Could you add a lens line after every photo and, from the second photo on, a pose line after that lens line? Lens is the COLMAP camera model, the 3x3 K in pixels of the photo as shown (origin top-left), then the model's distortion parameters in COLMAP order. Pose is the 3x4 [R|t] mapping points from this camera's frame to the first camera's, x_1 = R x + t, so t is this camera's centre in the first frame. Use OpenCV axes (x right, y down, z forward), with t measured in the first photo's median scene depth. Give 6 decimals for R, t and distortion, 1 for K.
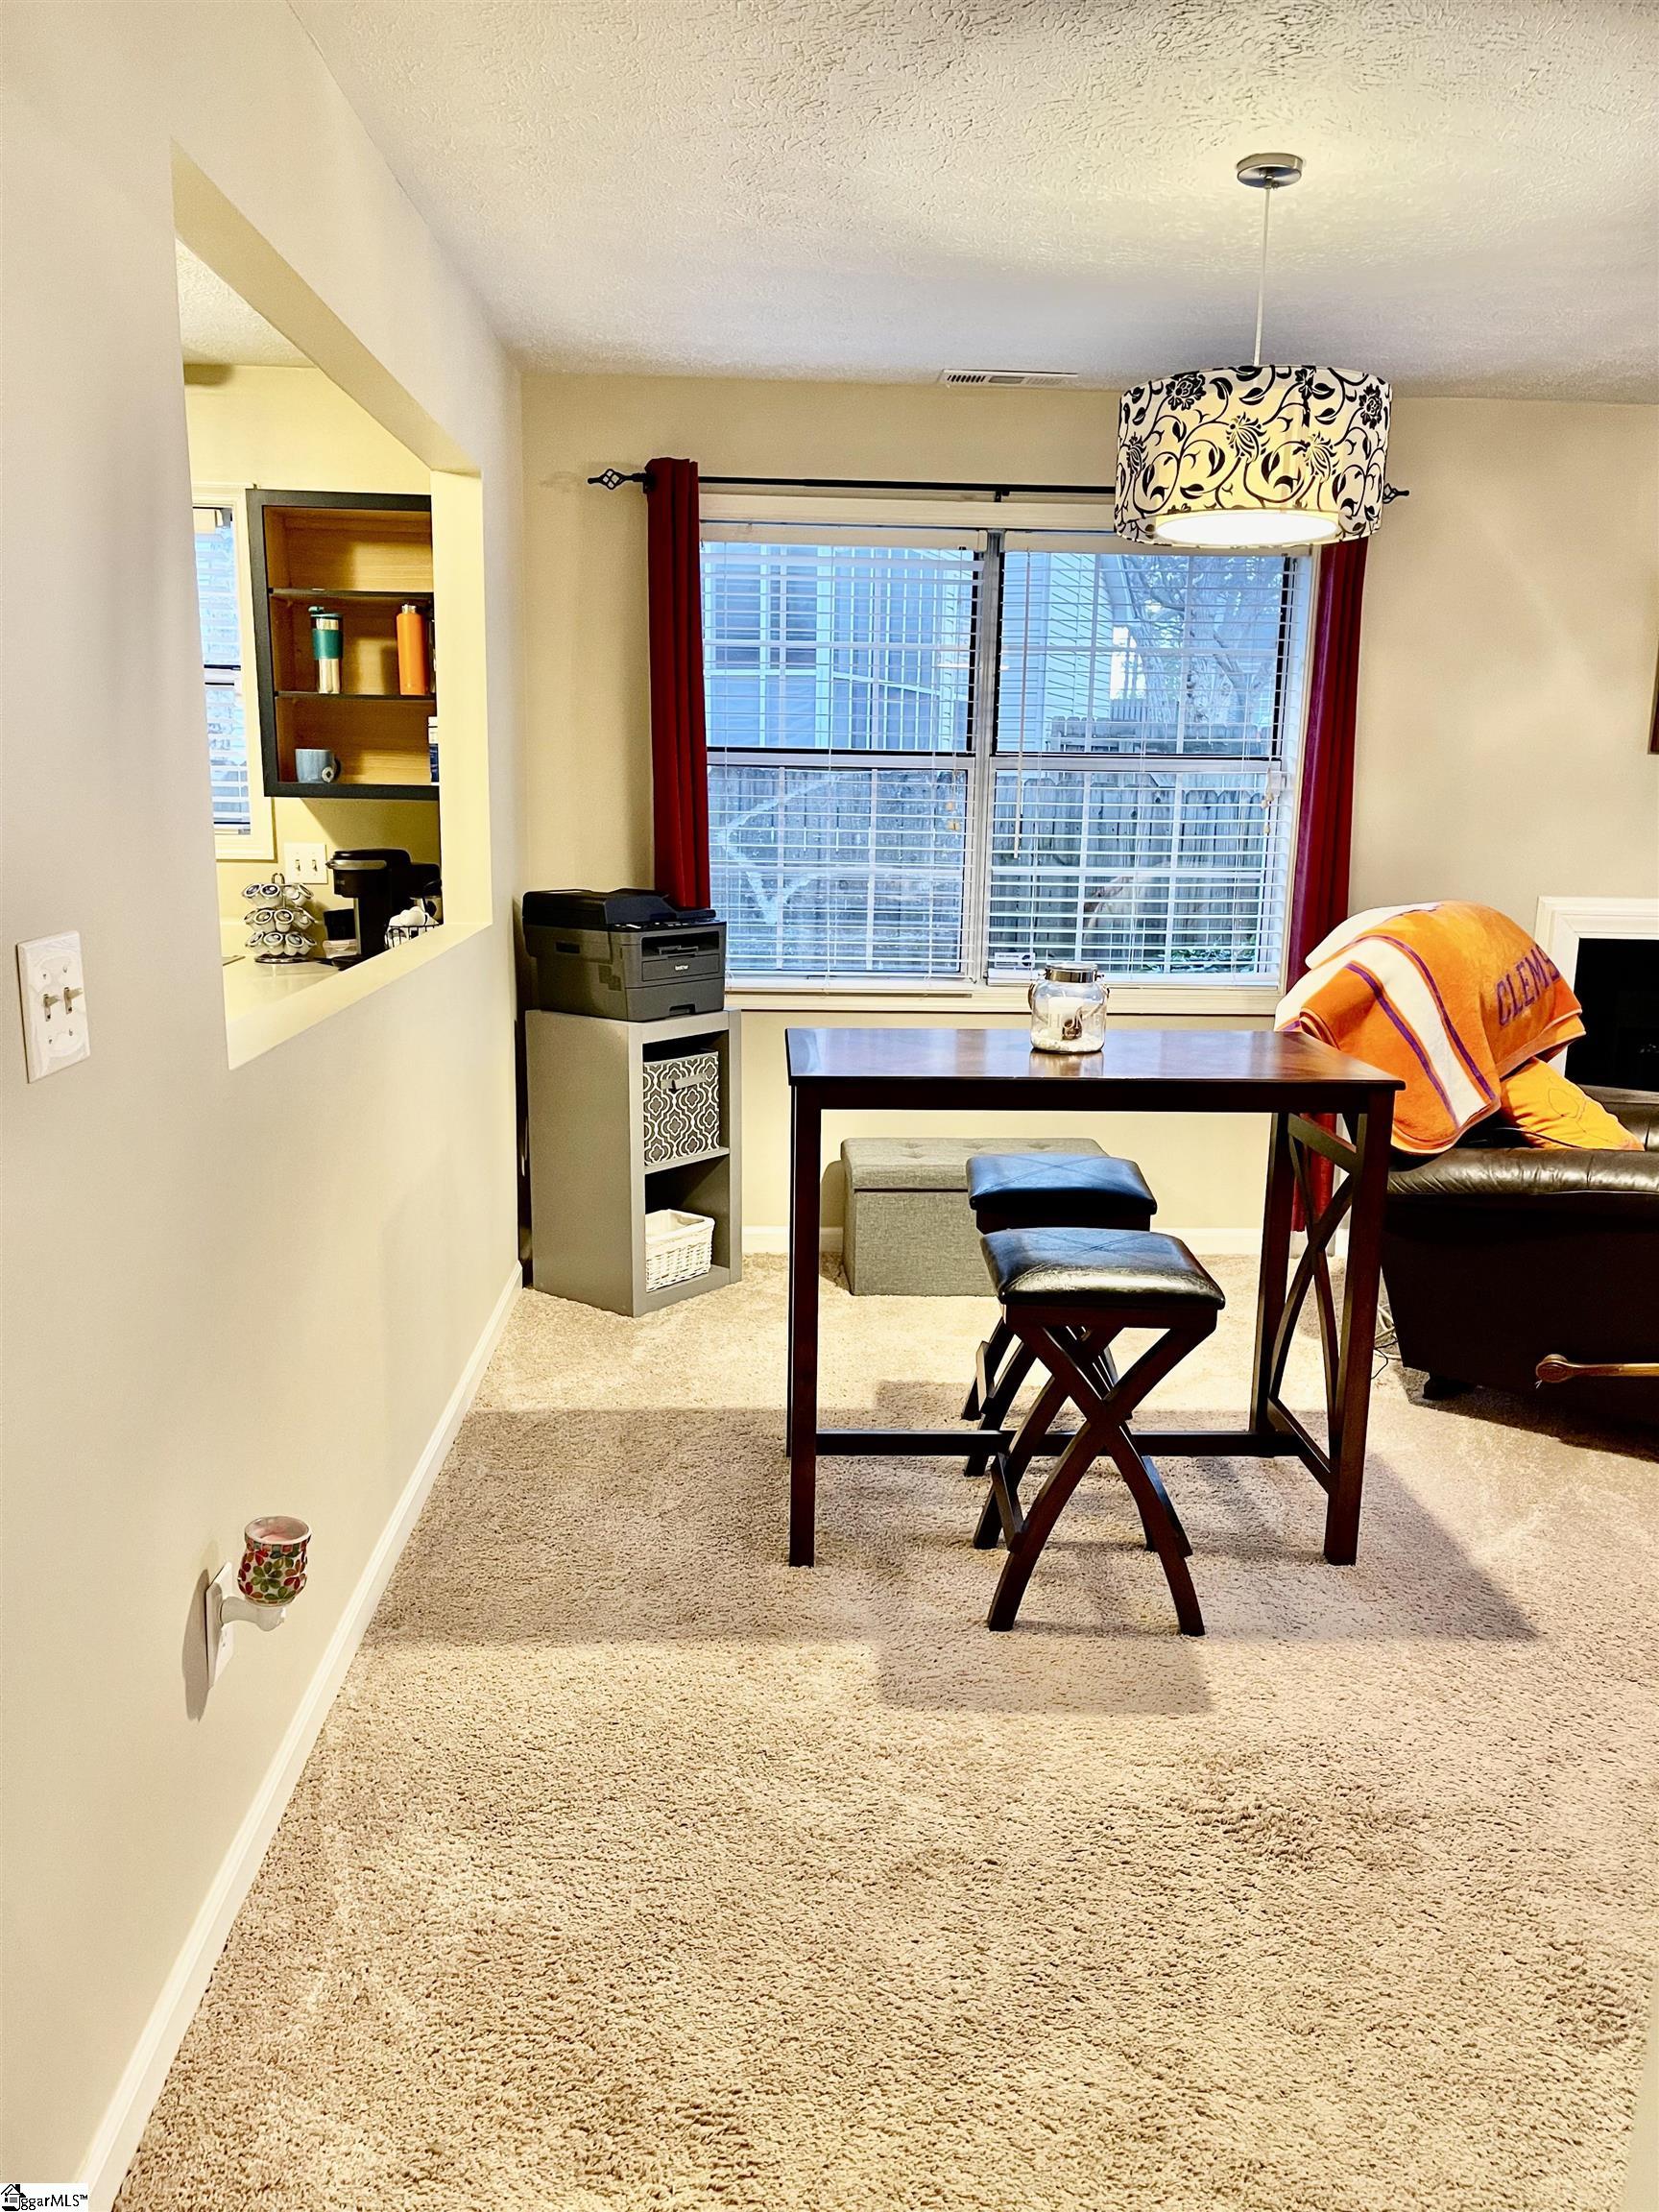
lens RADIAL K [[1671.4, 0, 824.7], [0, 1671.4, 1112.9], [0, 0, 1]] dist [0.035404, -0.011836]
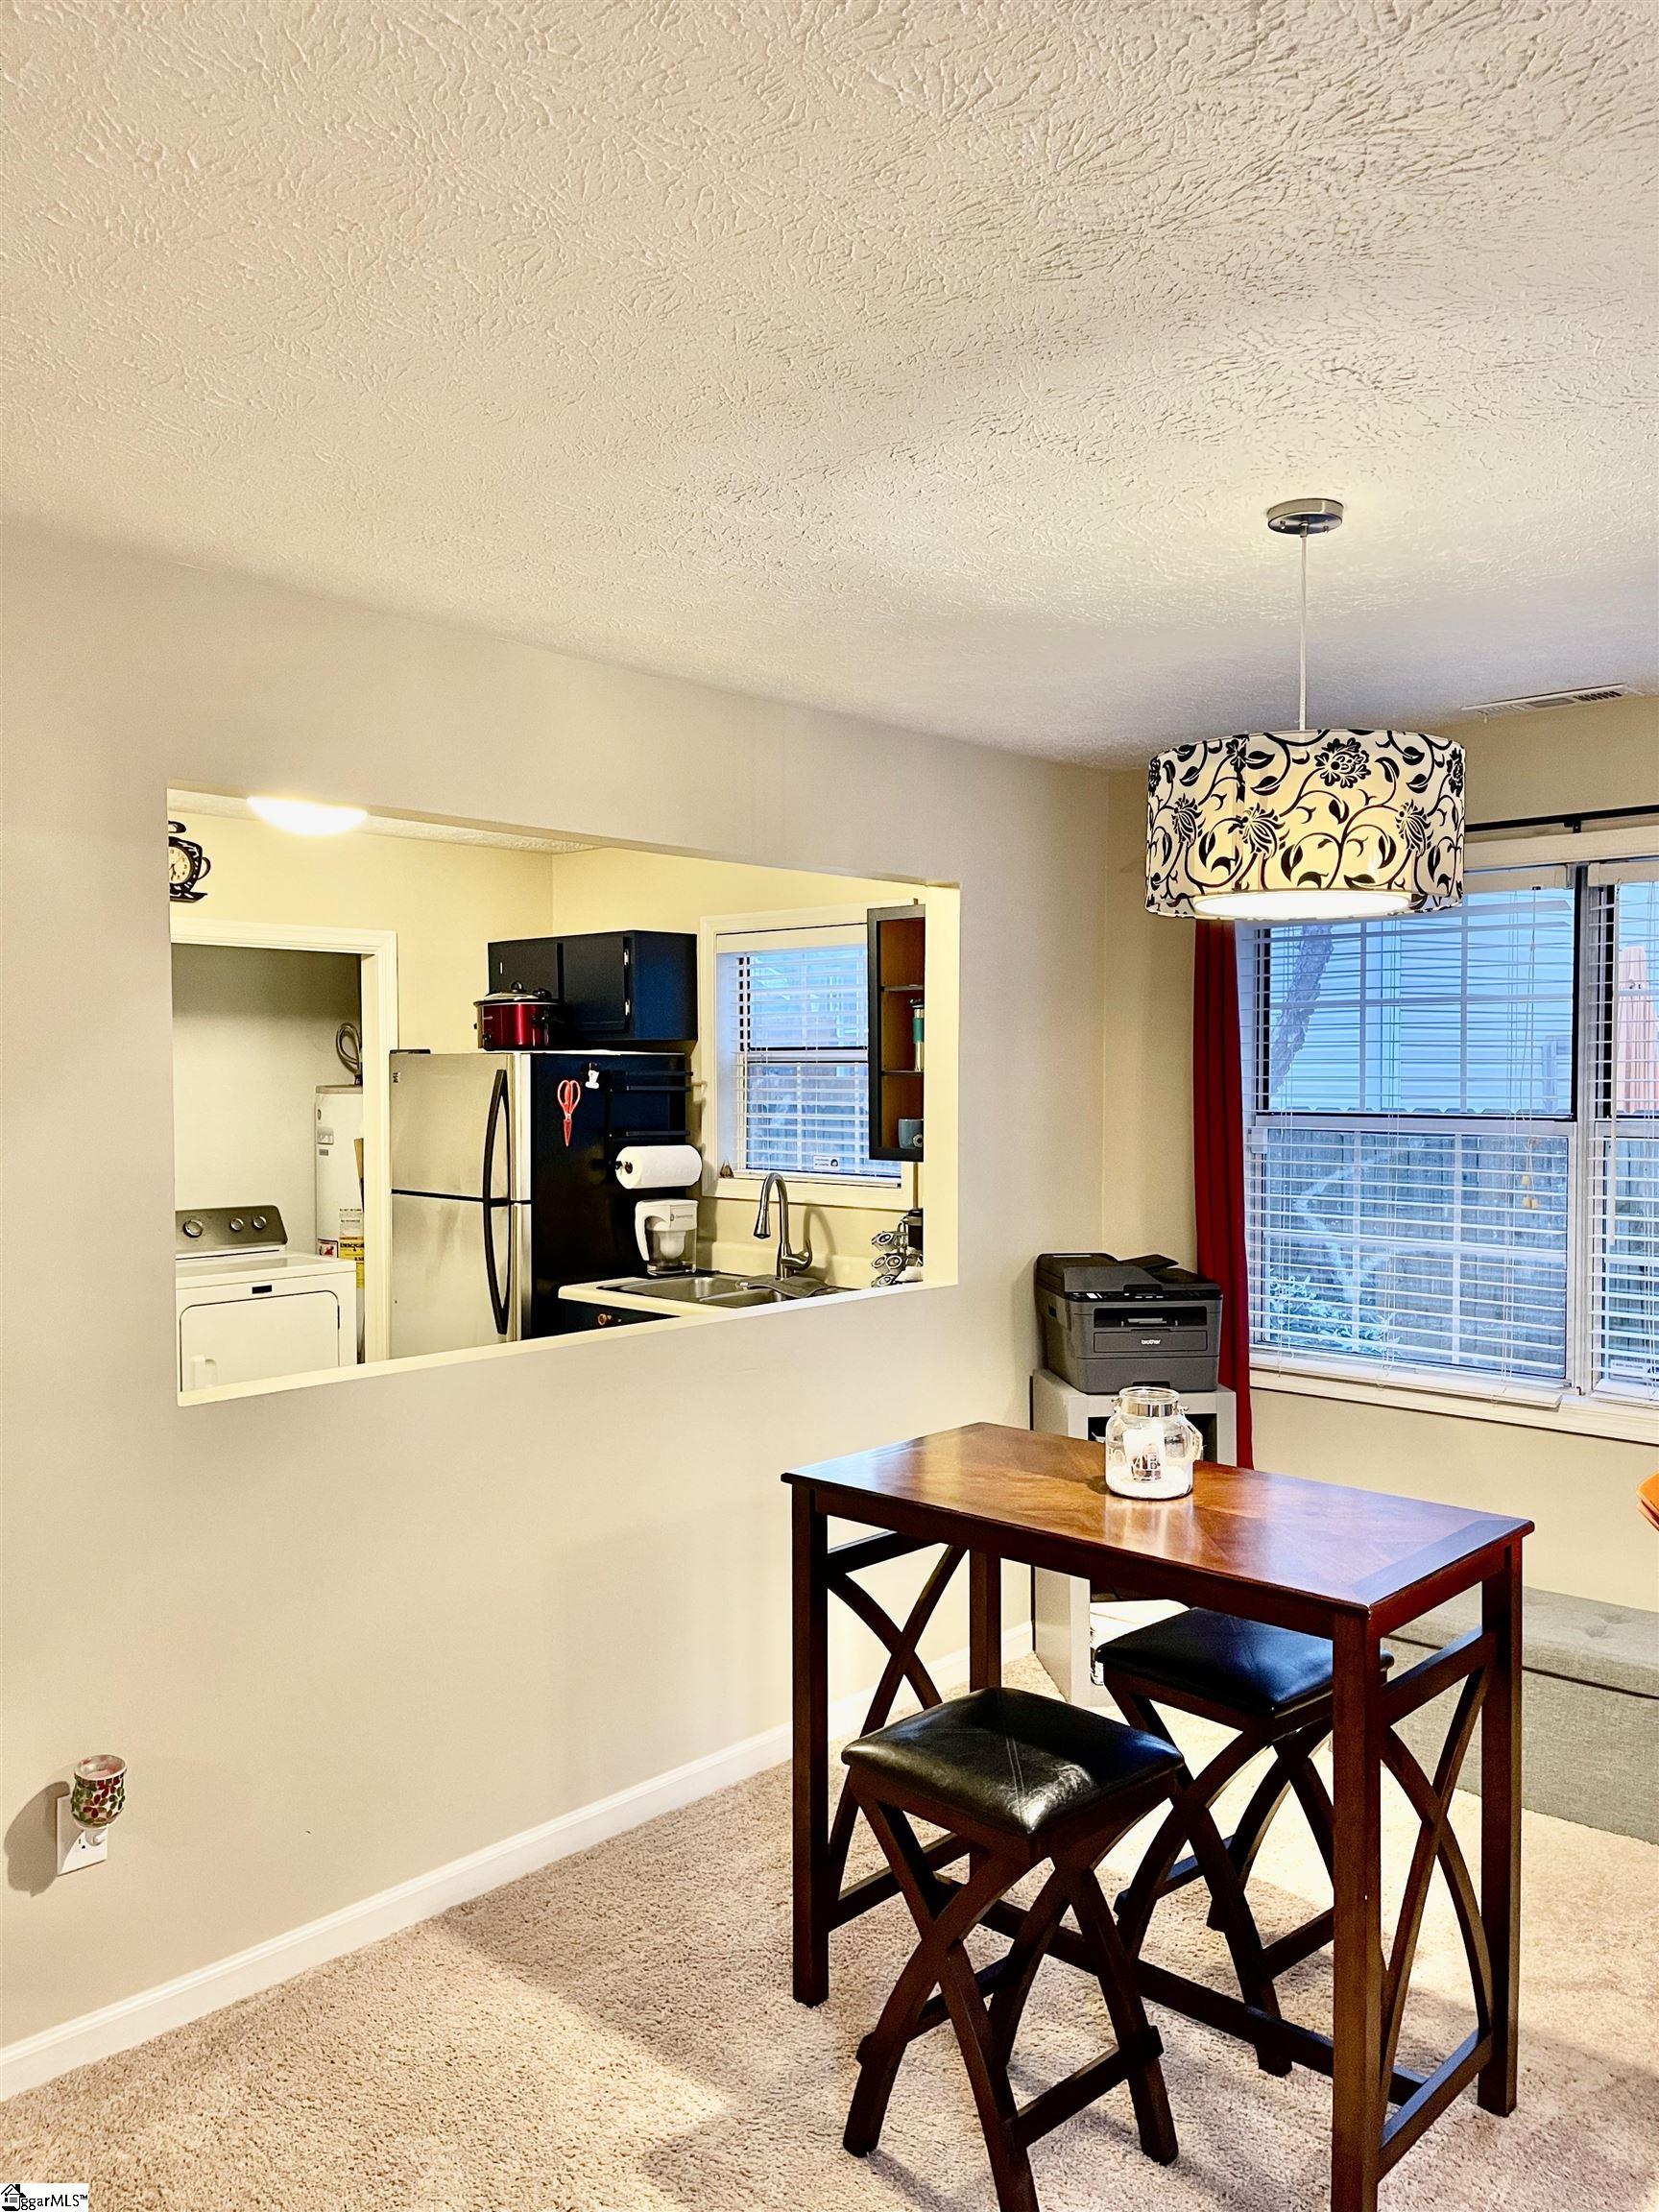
lens RADIAL K [[1671.4, 0, 842.1], [0, 1671.4, 1110.1], [0, 0, 1]] dist [0.035404, -0.011836]
pose [[0.711823, -0.002476, -0.702355, 0.737816], [-0.124332, 0.983757, -0.129477, -0.114848], [0.691267, 0.179489, 0.699953, 0.285924]]
